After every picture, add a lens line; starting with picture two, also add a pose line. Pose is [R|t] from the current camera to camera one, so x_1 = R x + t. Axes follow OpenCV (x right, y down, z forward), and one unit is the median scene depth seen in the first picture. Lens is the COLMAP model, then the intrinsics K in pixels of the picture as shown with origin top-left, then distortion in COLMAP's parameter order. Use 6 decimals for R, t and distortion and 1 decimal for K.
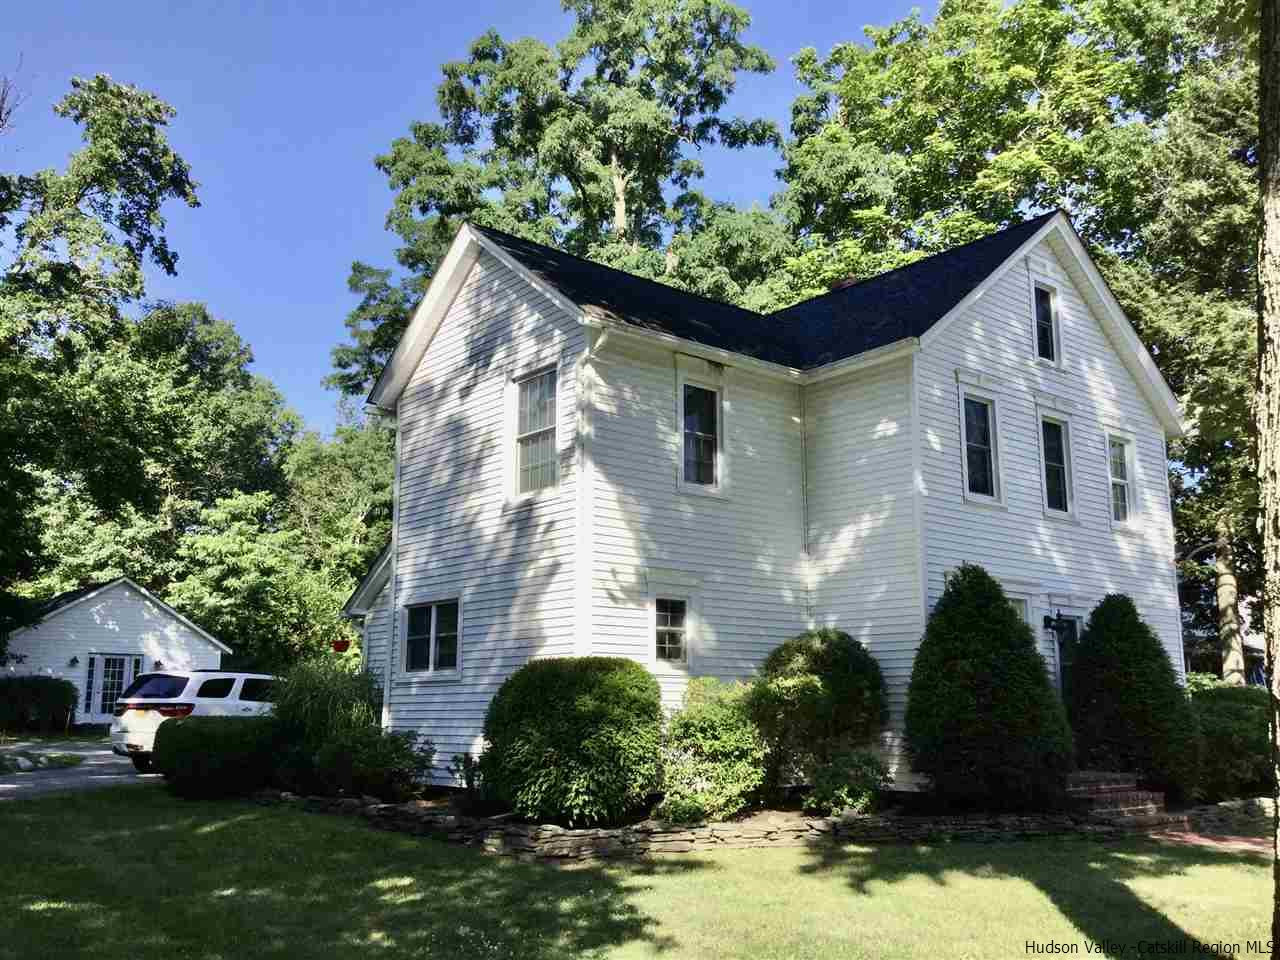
lens RADIAL K [[1183.5, 0, 648.4], [0, 1183.5, 479.6], [0, 0, 1]] dist [0.125489, -0.187857]
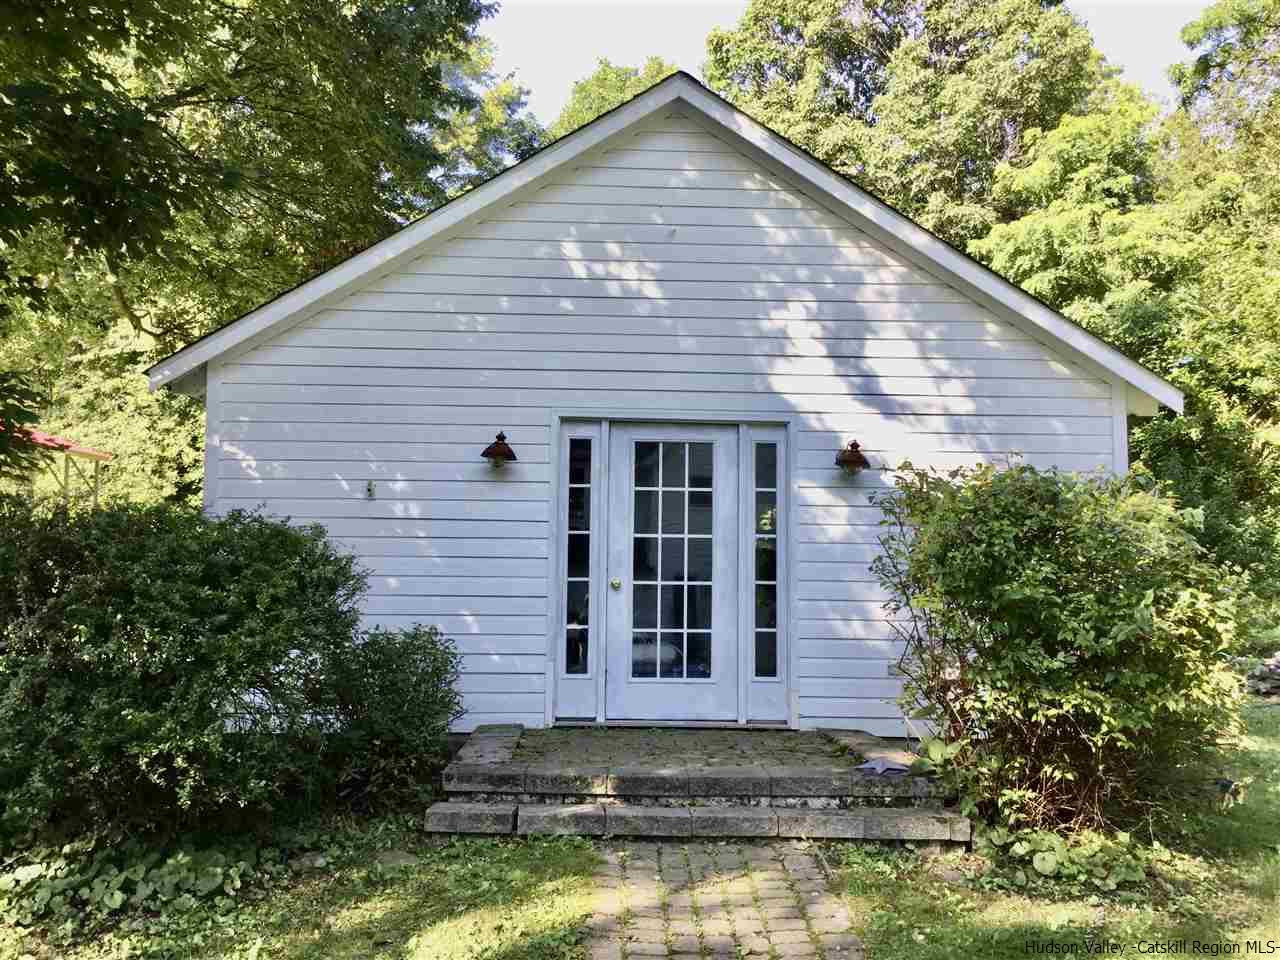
lens RADIAL K [[1142.5, 0, 641.6], [0, 1142.5, 489.2], [0, 0, 1]] dist [0.148723, -0.281707]
pose [[0.794496, -0.036800, -0.606154, -0.075618], [0.111557, 0.990020, 0.086114, 0.033109], [0.596935, -0.136038, 0.790672, 0.197295]]
